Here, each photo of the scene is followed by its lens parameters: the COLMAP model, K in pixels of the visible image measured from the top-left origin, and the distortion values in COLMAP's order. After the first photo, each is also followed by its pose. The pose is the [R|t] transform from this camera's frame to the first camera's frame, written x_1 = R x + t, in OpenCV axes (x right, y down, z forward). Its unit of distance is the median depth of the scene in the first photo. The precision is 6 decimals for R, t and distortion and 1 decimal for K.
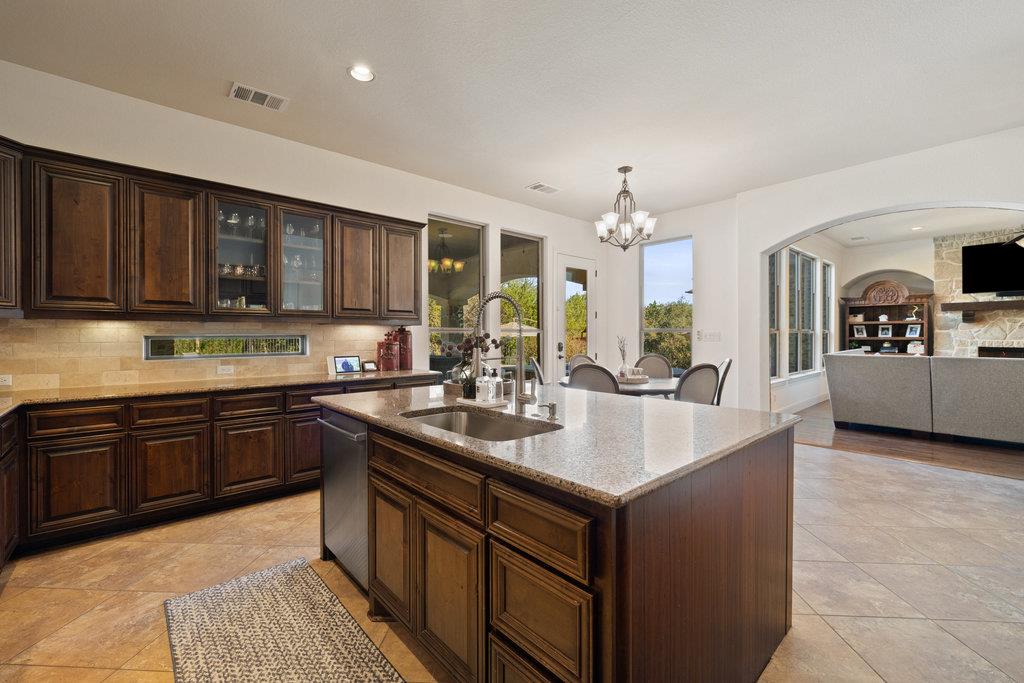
lens RADIAL K [[430.9, 0, 515.4], [0, 430.9, 336.1], [0, 0, 1]] dist [-0.000570, 0.000207]
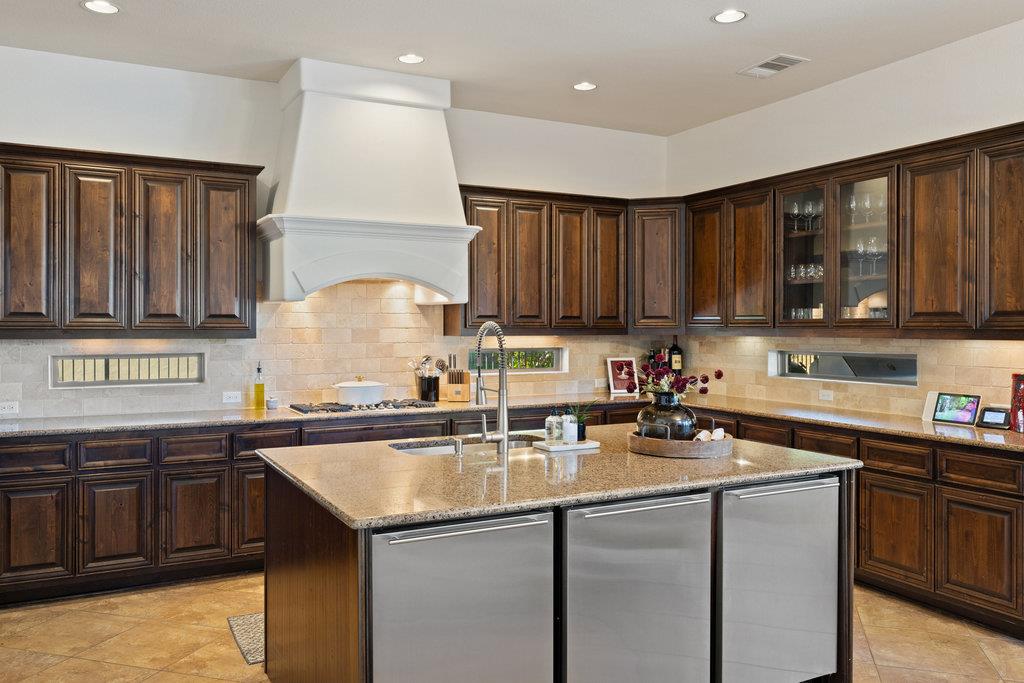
lens RADIAL K [[810.2, 0, 509.1], [0, 810.2, 334.4], [0, 0, 1]] dist [-0.005123, 0.016789]
pose [[-0.256116, 0.012816, -0.966561, 1.075518], [-0.000763, 0.999909, 0.013460, -0.062496], [0.966646, 0.004185, -0.256083, 0.943479]]
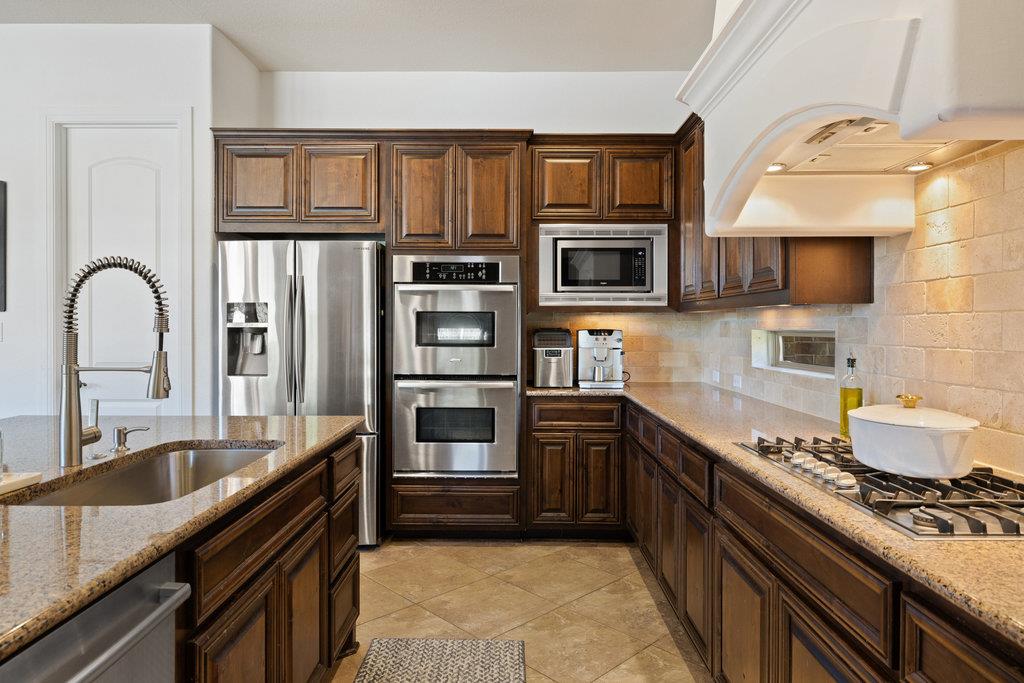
lens RADIAL K [[614.8, 0, 507.4], [0, 614.8, 334.4], [0, 0, 1]] dist [-0.002838, 0.001066]
pose [[-0.732415, -0.007461, 0.680818, -0.626289], [0.000333, 0.999936, 0.011316, -0.003576], [-0.680859, 0.008515, -0.732365, 0.779306]]
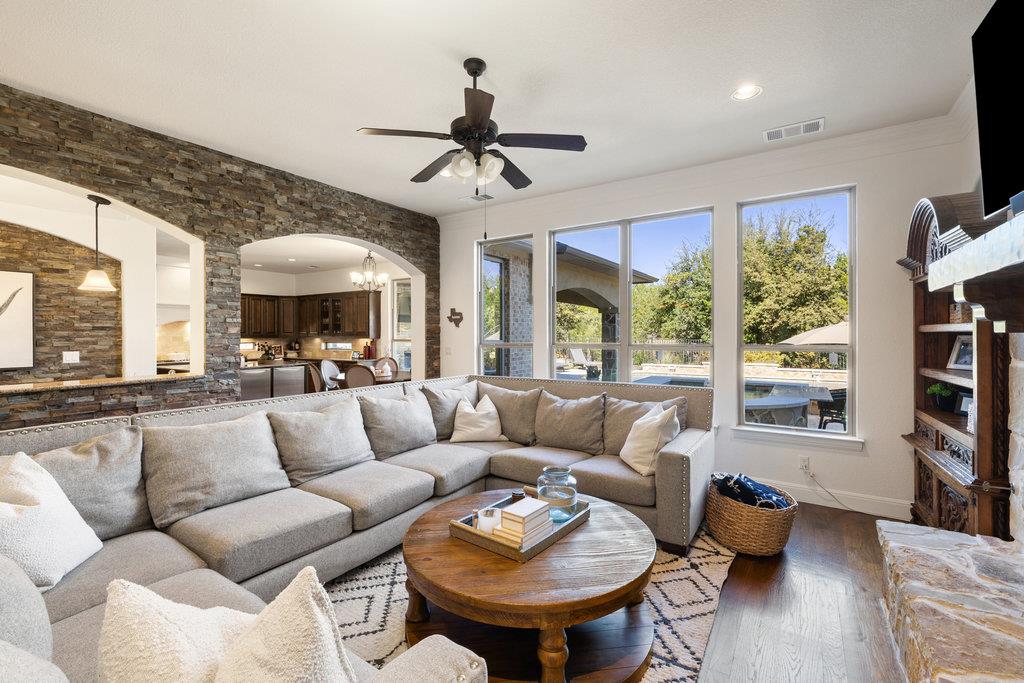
lens RADIAL K [[430.9, 0, 516.1], [0, 430.9, 337.2], [0, 0, 1]] dist [-0.000570, 0.000207]
pose [[0.258830, 0.008665, -0.965884, 2.910801], [0.002049, 0.999953, 0.009520, -0.069320], [0.965921, -0.004443, 0.258799, 1.665864]]
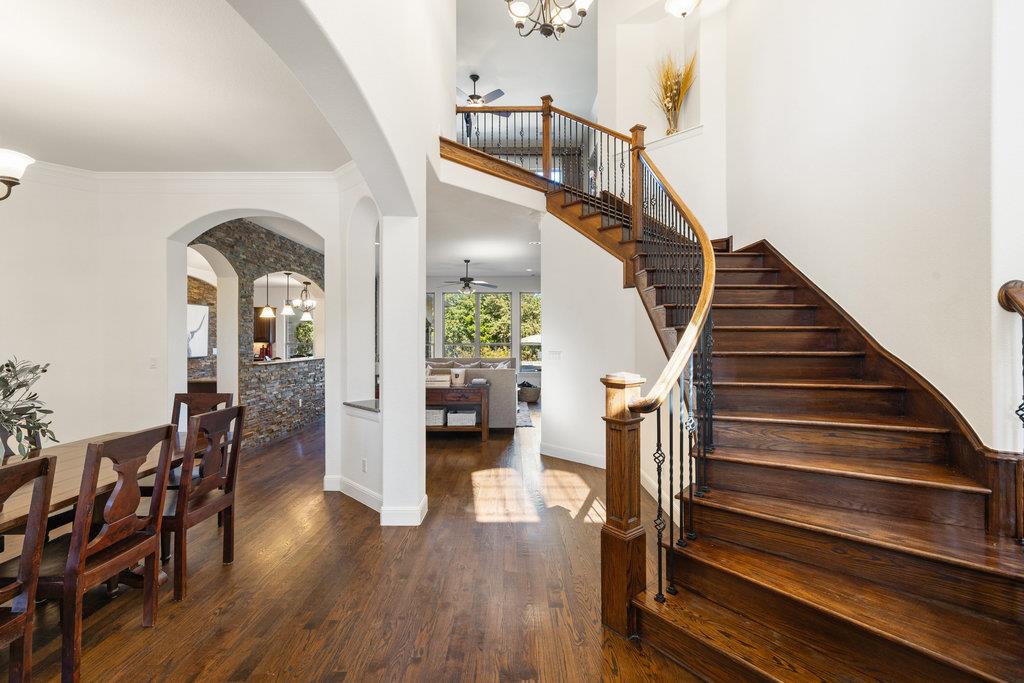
lens RADIAL K [[430.9, 0, 504.5], [0, 430.9, 338.1], [0, 0, 1]] dist [-0.000570, 0.000207]
pose [[0.736296, -0.004108, -0.676647, 4.160829], [0.002464, 0.999991, -0.003389, -0.058537], [0.676655, 0.000828, 0.736300, -0.073005]]
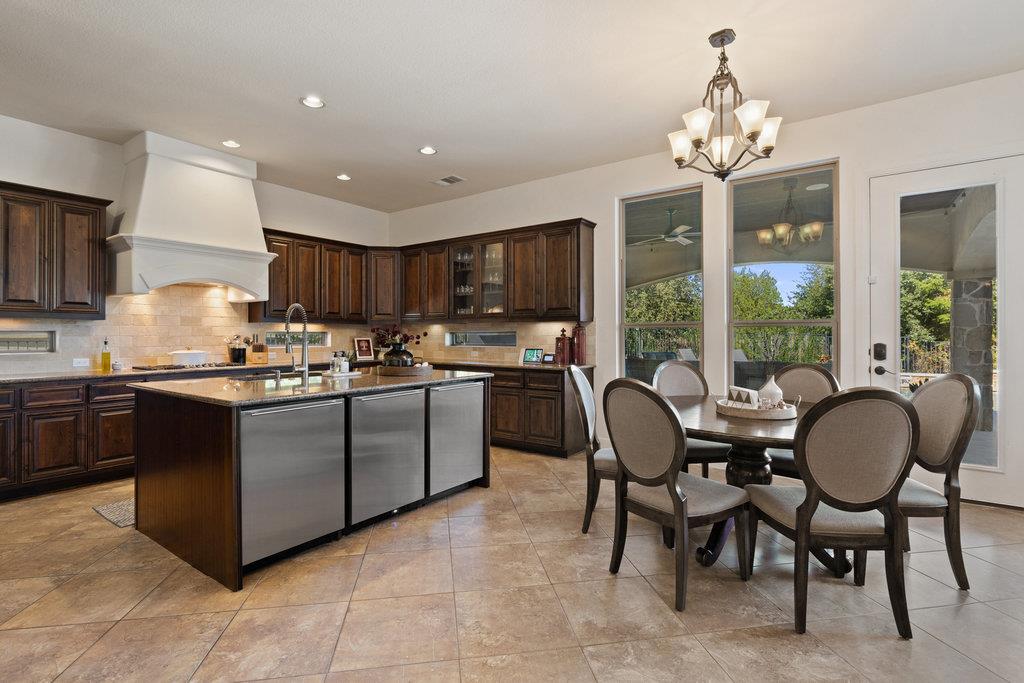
lens RADIAL K [[488.0, 0, 513.5], [0, 488.0, 335.7], [0, 0, 1]] dist [-0.003199, 0.001031]
pose [[0.203268, 0.003870, -0.979116, 1.248126], [-0.000845, 0.999993, 0.003777, 0.007668], [0.979123, 0.000060, 0.203269, 0.902256]]
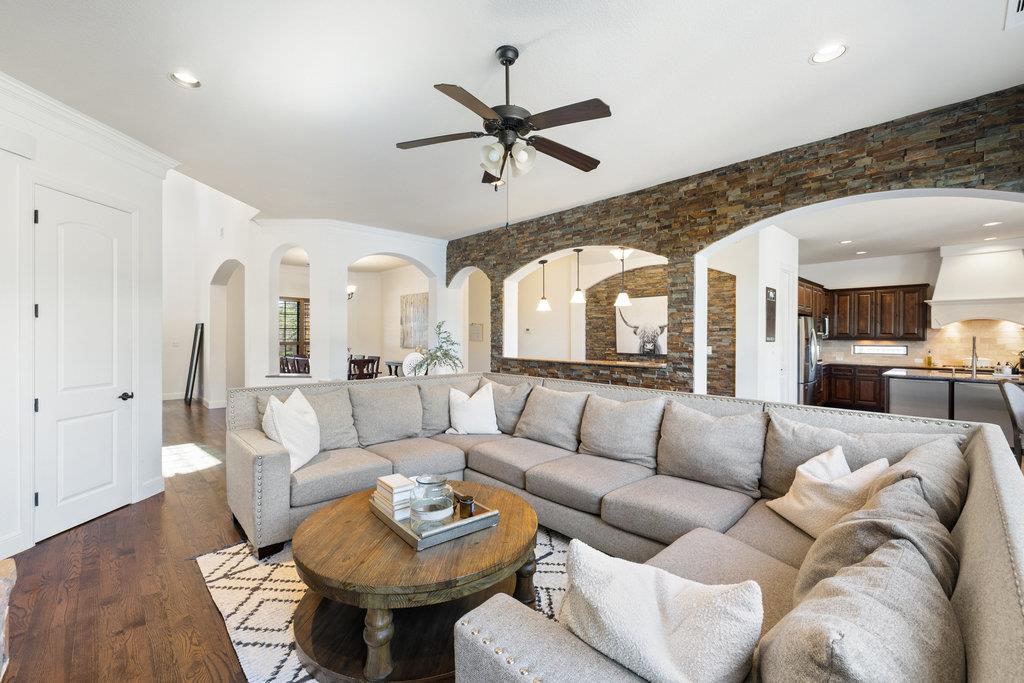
lens RADIAL K [[430.9, 0, 520.2], [0, 430.9, 338.0], [0, 0, 1]] dist [-0.000570, 0.000207]
pose [[-0.999116, -0.001673, -0.042004, 2.170910], [-0.001913, 0.999982, 0.005684, -0.060266], [0.041994, 0.005759, -0.999101, 2.519469]]
